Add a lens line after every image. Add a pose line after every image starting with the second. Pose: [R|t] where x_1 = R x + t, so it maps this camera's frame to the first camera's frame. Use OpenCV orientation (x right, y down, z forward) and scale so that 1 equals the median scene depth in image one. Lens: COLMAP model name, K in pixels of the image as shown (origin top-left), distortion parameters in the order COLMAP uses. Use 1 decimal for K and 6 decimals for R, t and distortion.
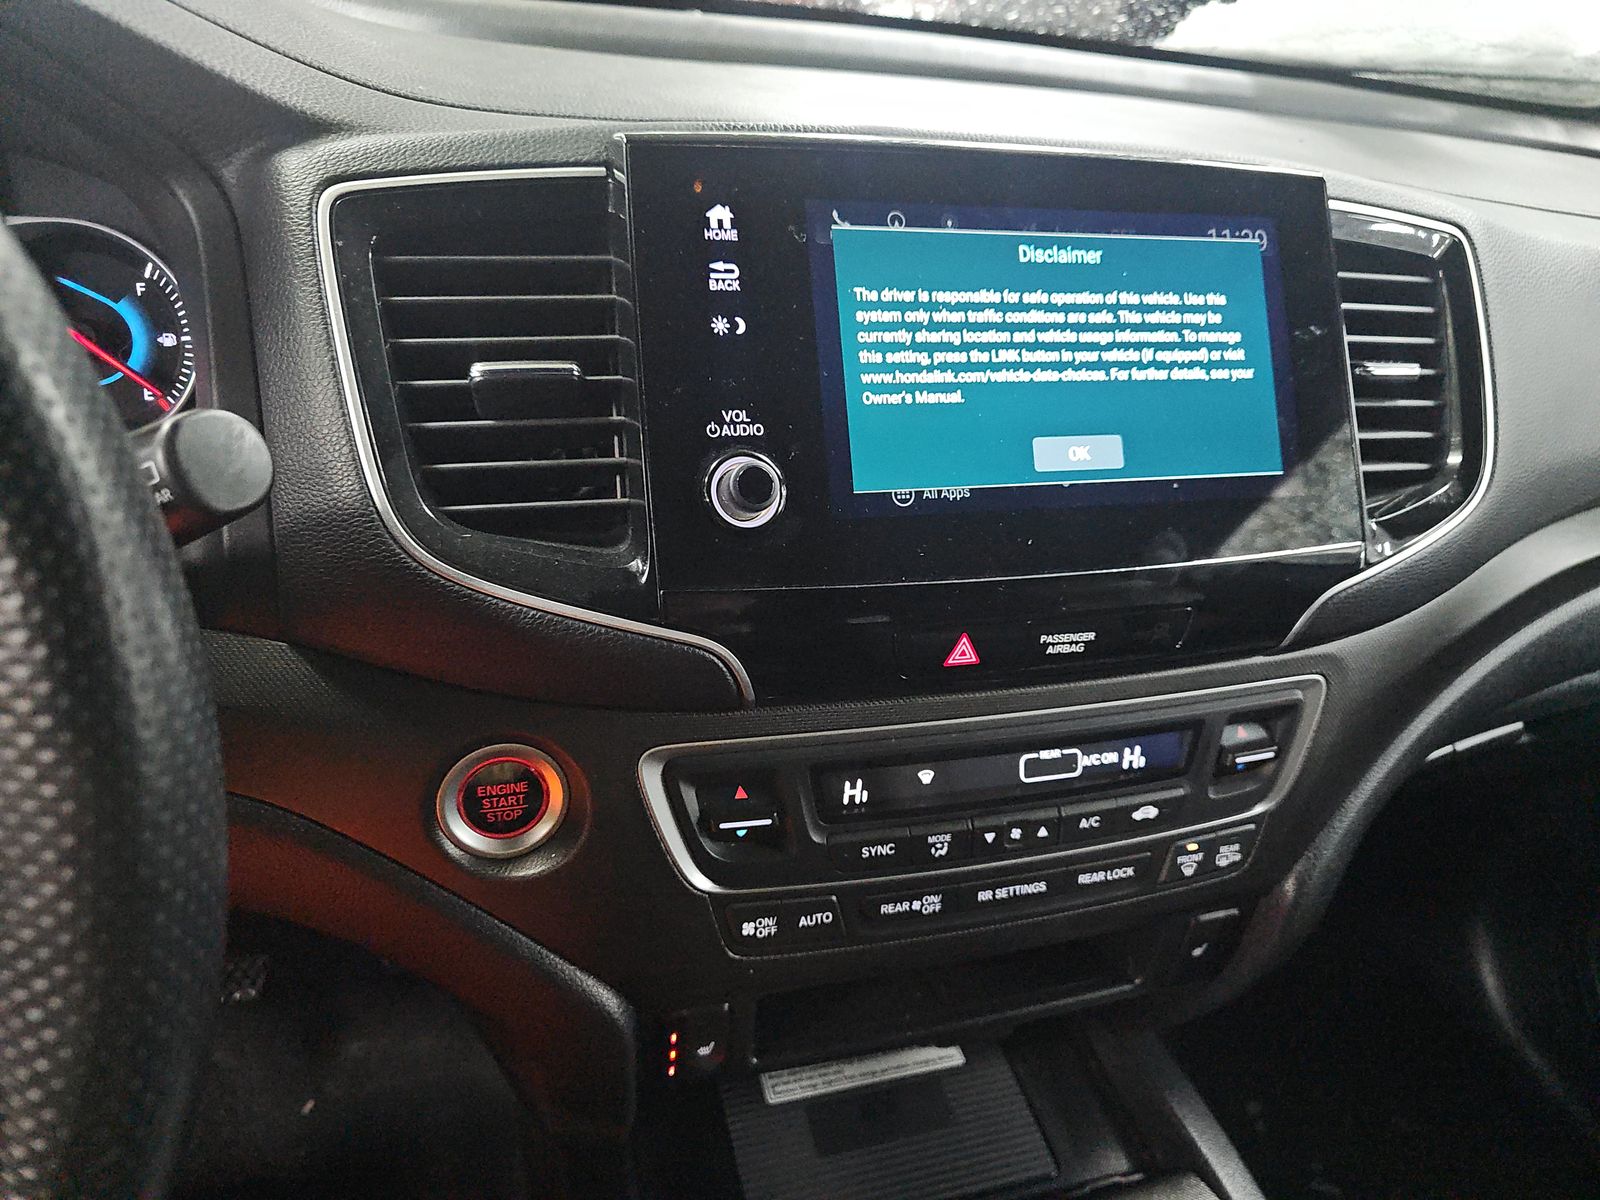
lens RADIAL K [[1050.1, 0, 786.9], [0, 1050.1, 595.6], [0, 0, 1]] dist [0.070774, -0.073126]
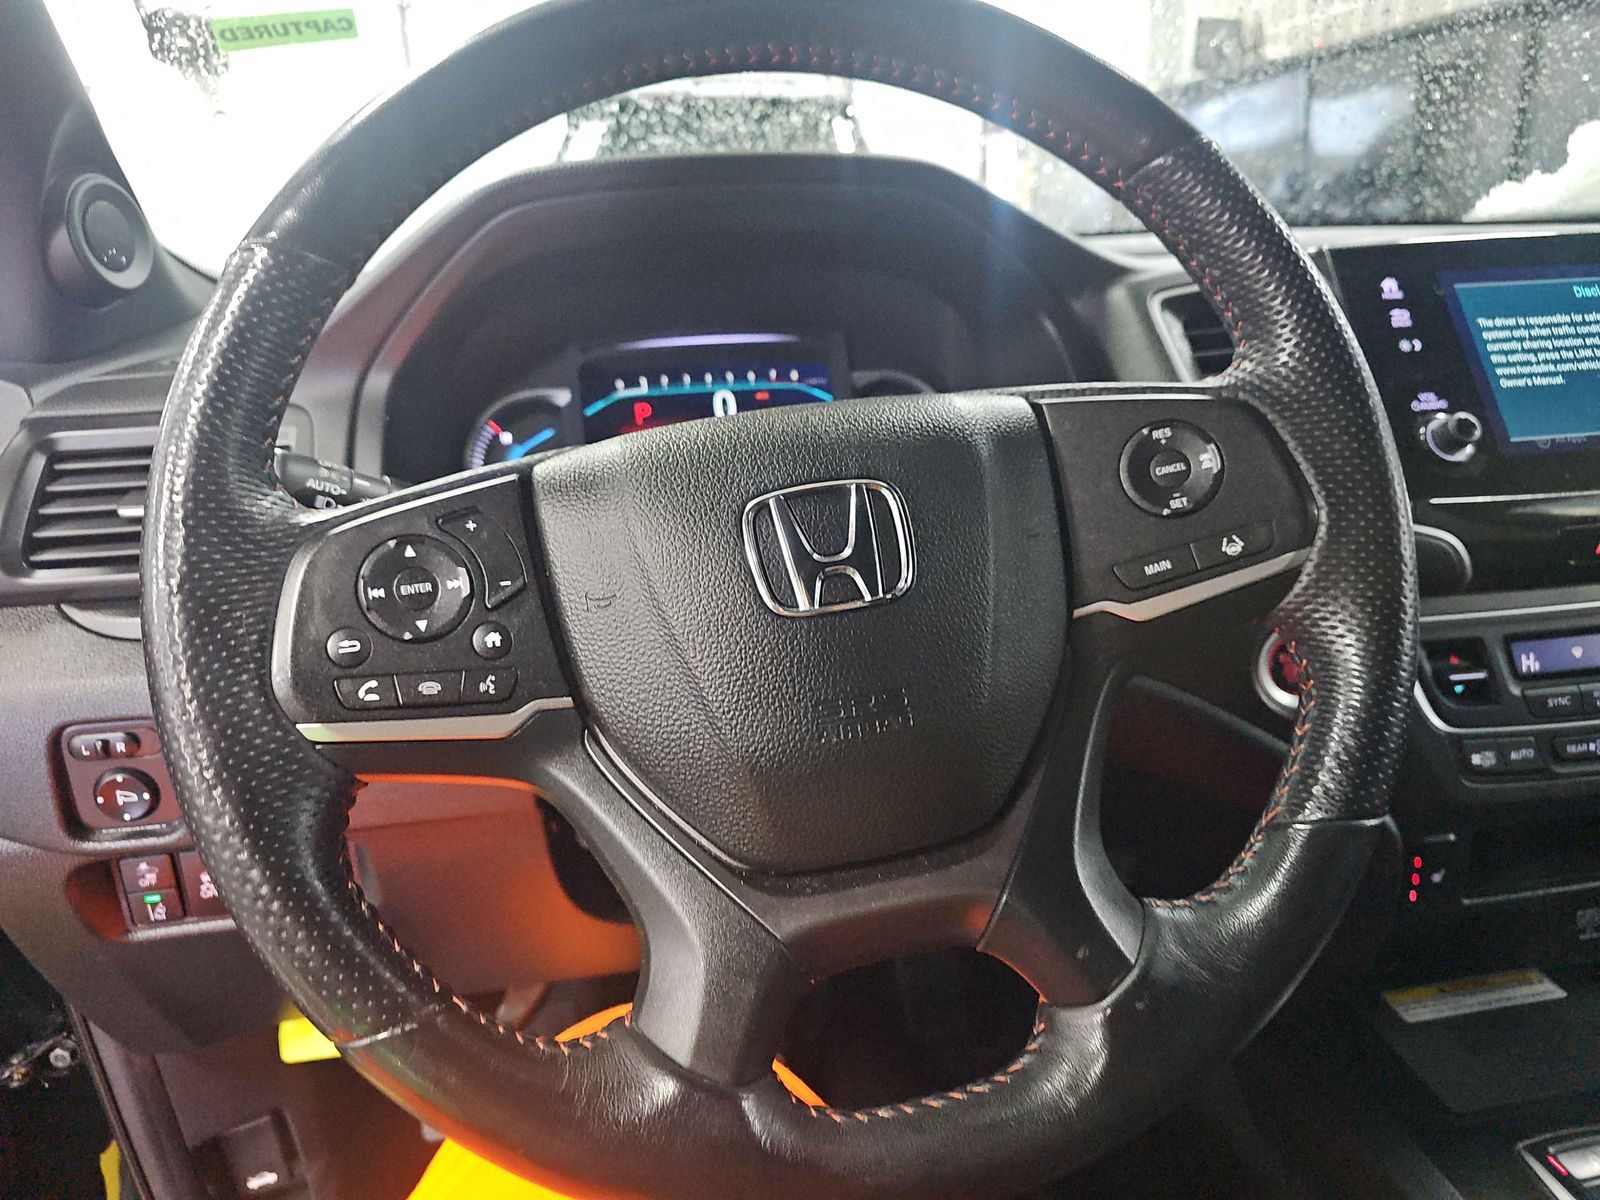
lens RADIAL K [[1054.7, 0, 810.9], [0, 1054.7, 583.3], [0, 0, 1]] dist [0.067873, -0.066362]
pose [[0.986496, -0.097507, -0.131594, -0.710999], [0.062339, 0.966535, -0.248845, 0.401122], [0.151455, 0.237281, 0.959562, -0.546778]]
